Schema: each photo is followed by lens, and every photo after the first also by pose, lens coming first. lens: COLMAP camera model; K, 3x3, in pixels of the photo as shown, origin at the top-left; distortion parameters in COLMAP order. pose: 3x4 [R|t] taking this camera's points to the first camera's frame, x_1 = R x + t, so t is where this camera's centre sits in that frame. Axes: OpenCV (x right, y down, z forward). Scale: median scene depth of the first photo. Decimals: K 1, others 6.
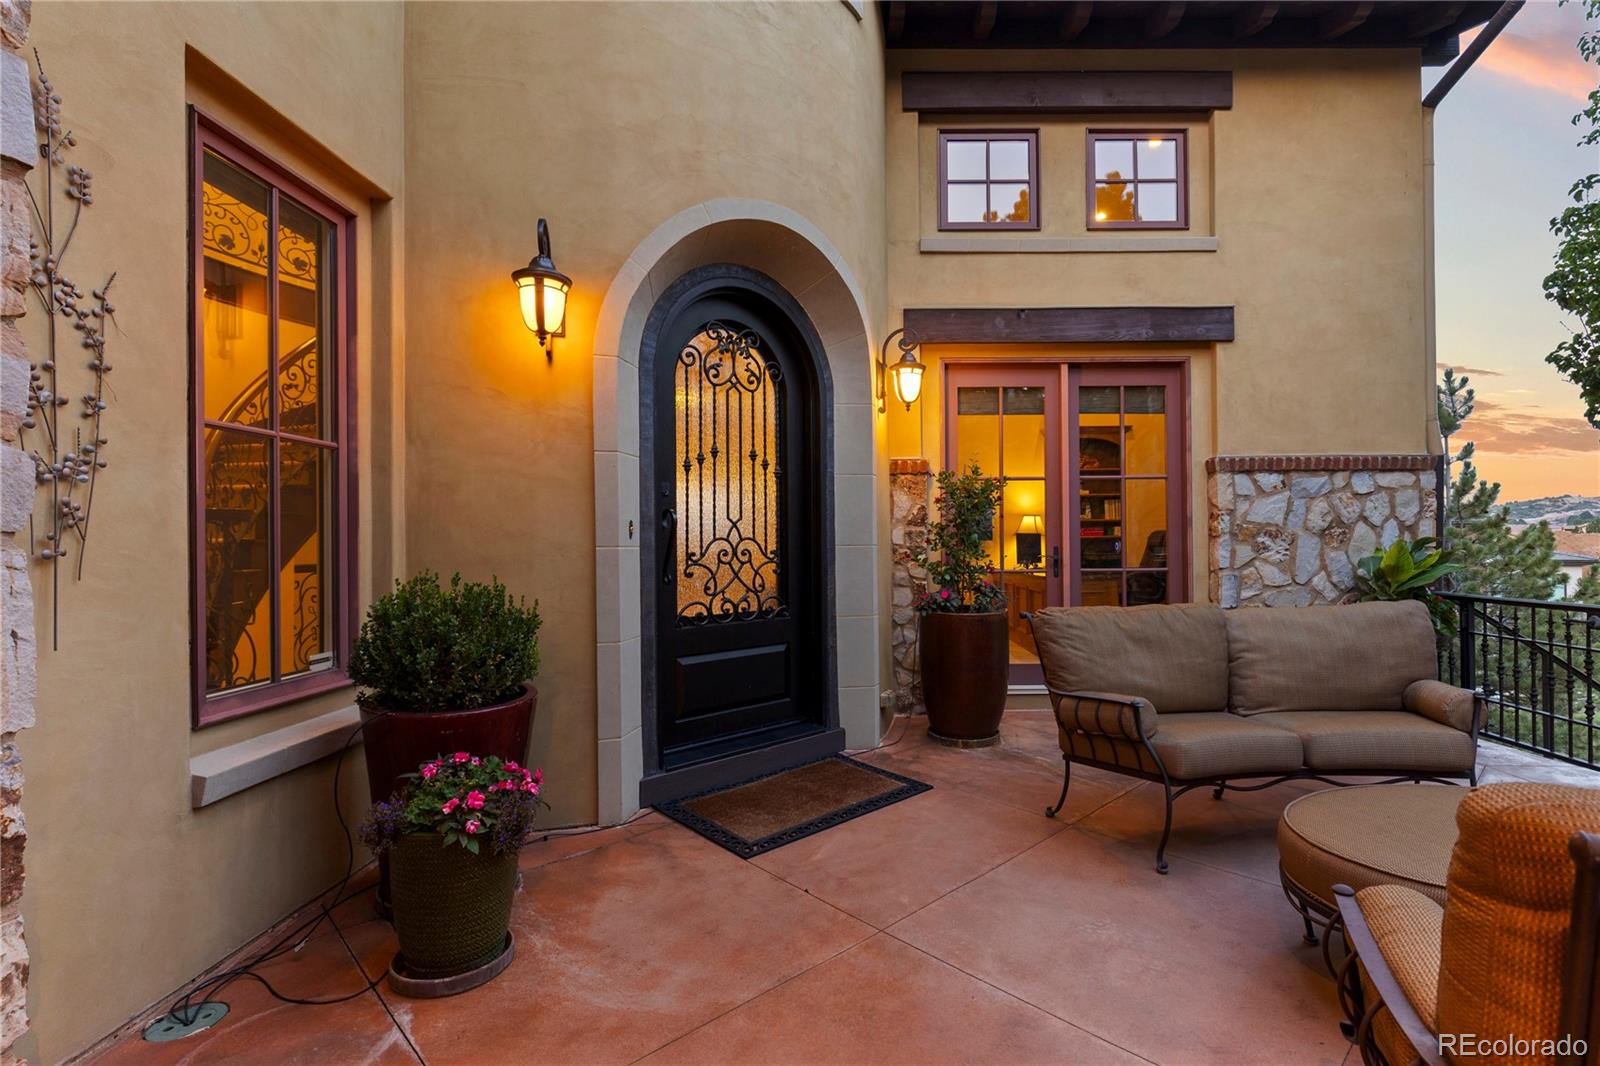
lens RADIAL K [[733.7, 0, 807.5], [0, 733.7, 539.6], [0, 0, 1]] dist [0.001282, -0.001441]
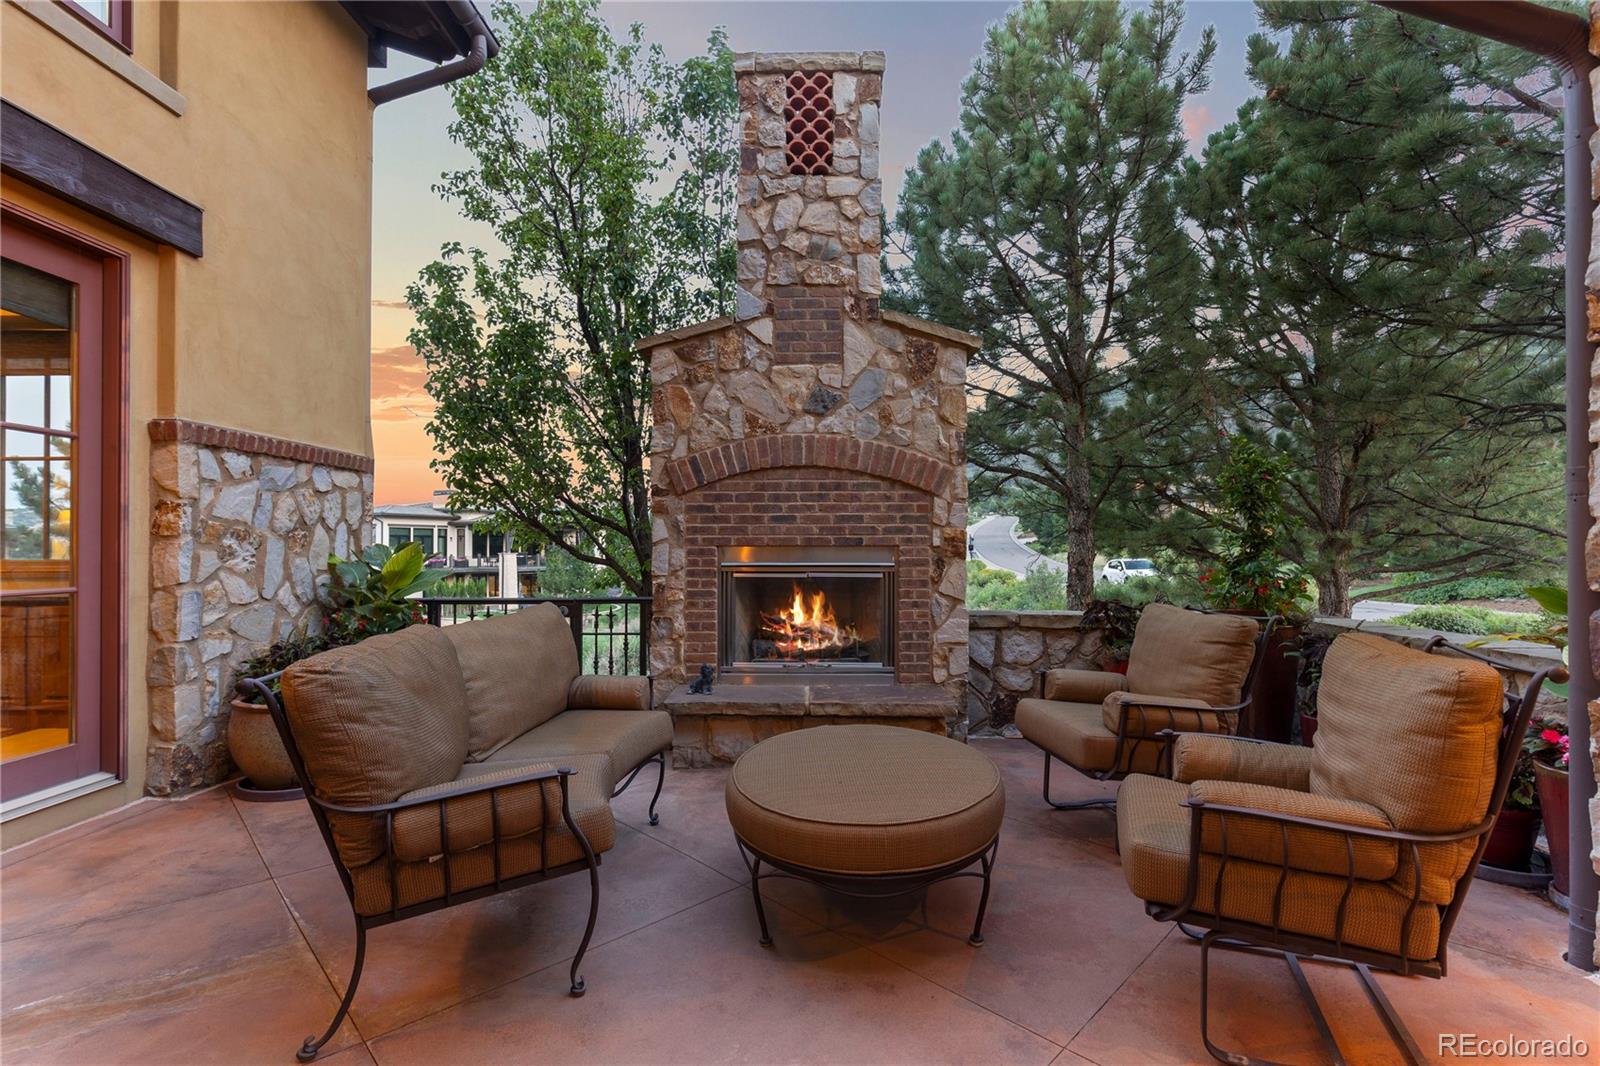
lens RADIAL K [[733.7, 0, 807.5], [0, 733.7, 547.8], [0, 0, 1]] dist [0.001282, -0.001441]
pose [[-0.036813, 0.008383, 0.999287, -0.140323], [-0.002157, 0.999962, -0.008468, 0.010560], [-0.999320, -0.002468, -0.036794, 0.448209]]
